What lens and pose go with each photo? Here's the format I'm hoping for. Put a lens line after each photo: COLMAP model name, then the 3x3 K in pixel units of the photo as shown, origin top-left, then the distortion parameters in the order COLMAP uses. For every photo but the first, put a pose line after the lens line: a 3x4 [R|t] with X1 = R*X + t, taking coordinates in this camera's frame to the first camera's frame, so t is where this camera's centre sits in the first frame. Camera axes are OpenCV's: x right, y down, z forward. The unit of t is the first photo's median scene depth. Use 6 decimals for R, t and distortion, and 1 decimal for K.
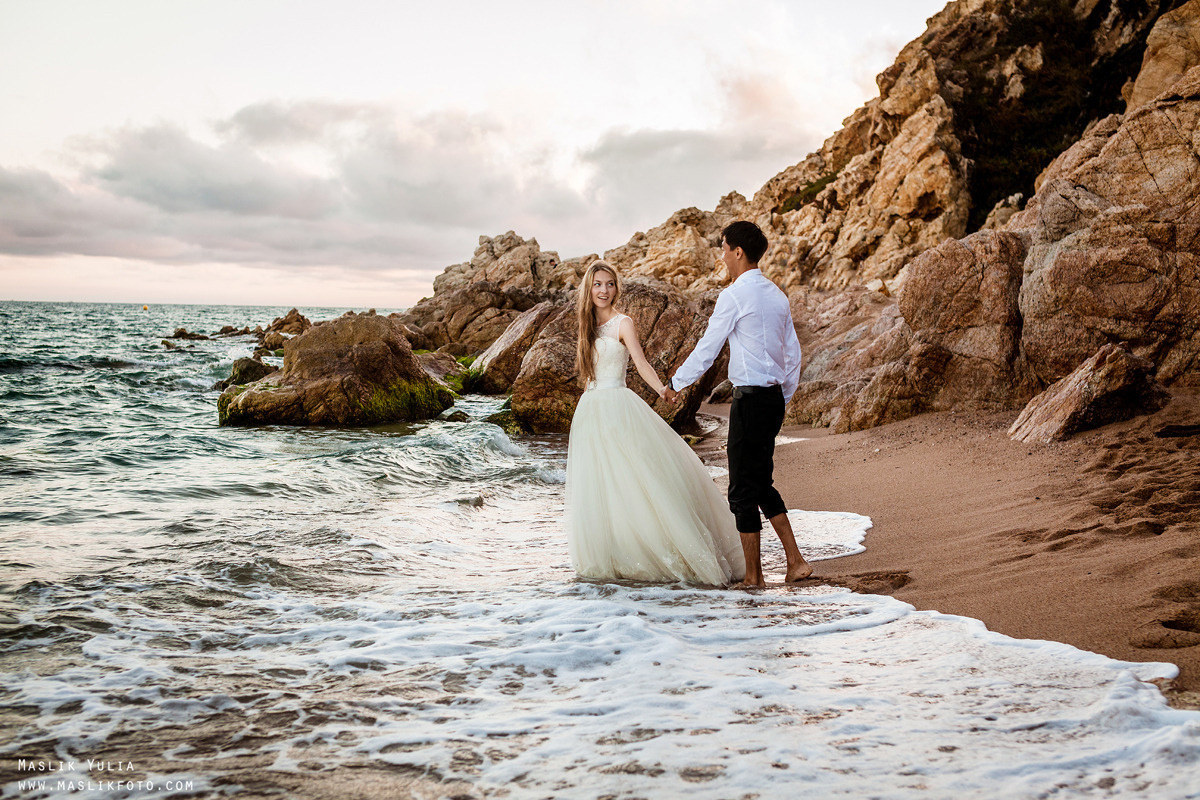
lens RADIAL K [[1605.9, 0, 594.4], [0, 1605.9, 397.1], [0, 0, 1]] dist [0.005812, 0.000000]
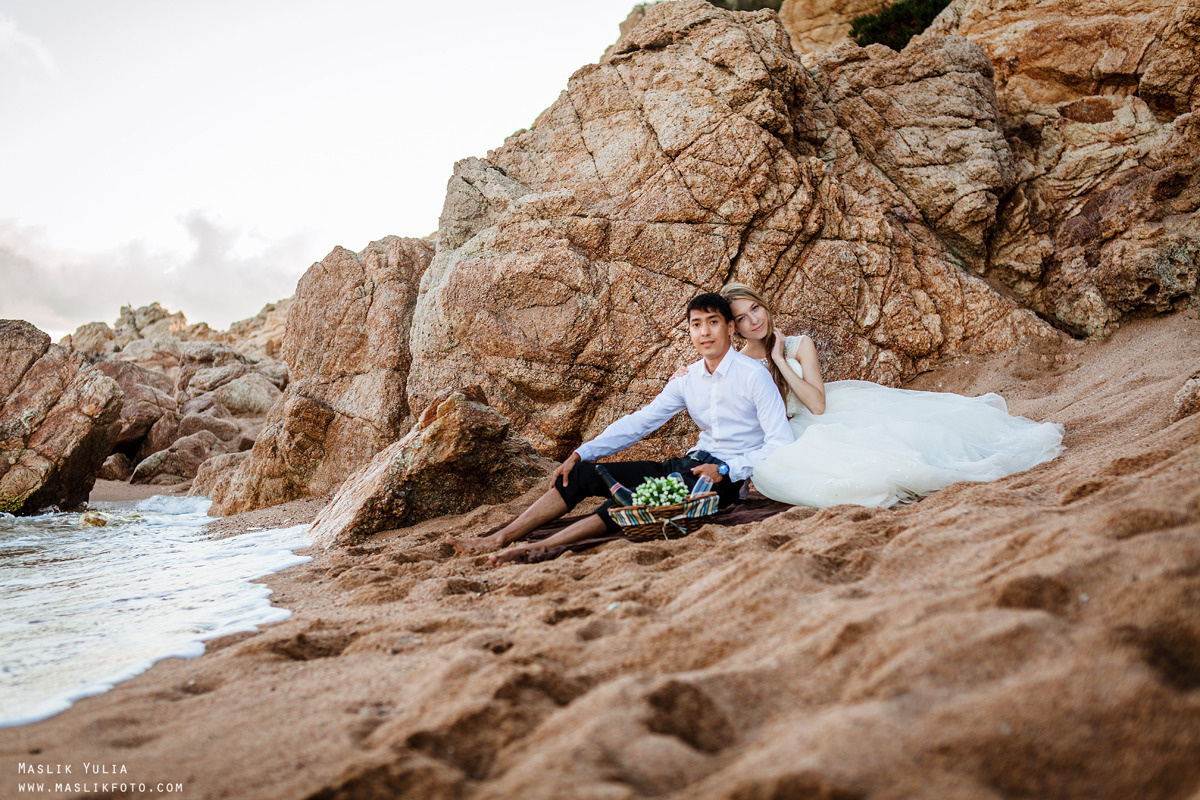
lens RADIAL K [[1605.9, 0, 588.9], [0, 1605.9, 387.3], [0, 0, 1]] dist [0.005812, 0.000000]
pose [[0.983127, 0.027786, 0.180802, 0.159480], [-0.016601, 0.997870, -0.063087, 0.002854], [-0.182170, 0.059021, 0.981494, 0.237743]]
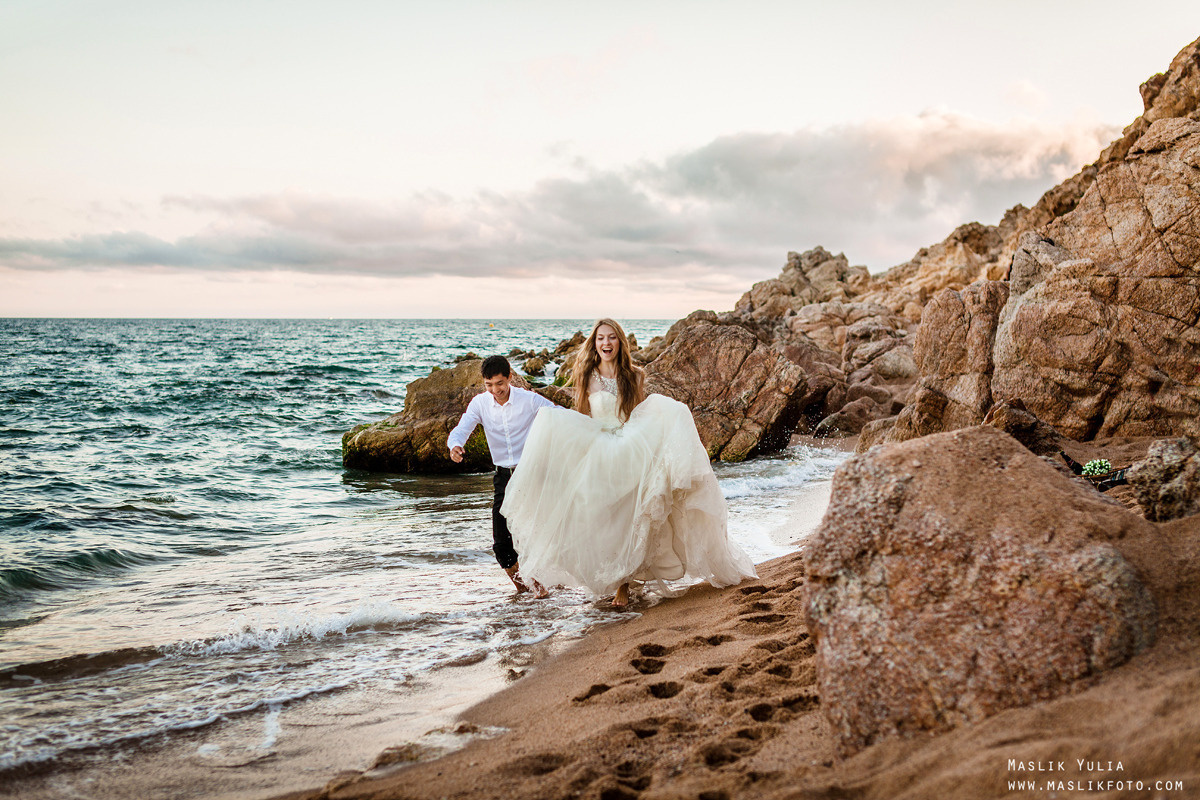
lens RADIAL K [[1605.9, 0, 595.0], [0, 1605.9, 401.1], [0, 0, 1]] dist [0.005812, 0.000000]
pose [[0.975606, -0.005806, -0.219450, 0.177243], [0.004988, 0.999978, -0.004281, -0.017653], [0.219470, 0.003082, 0.975614, -0.053358]]
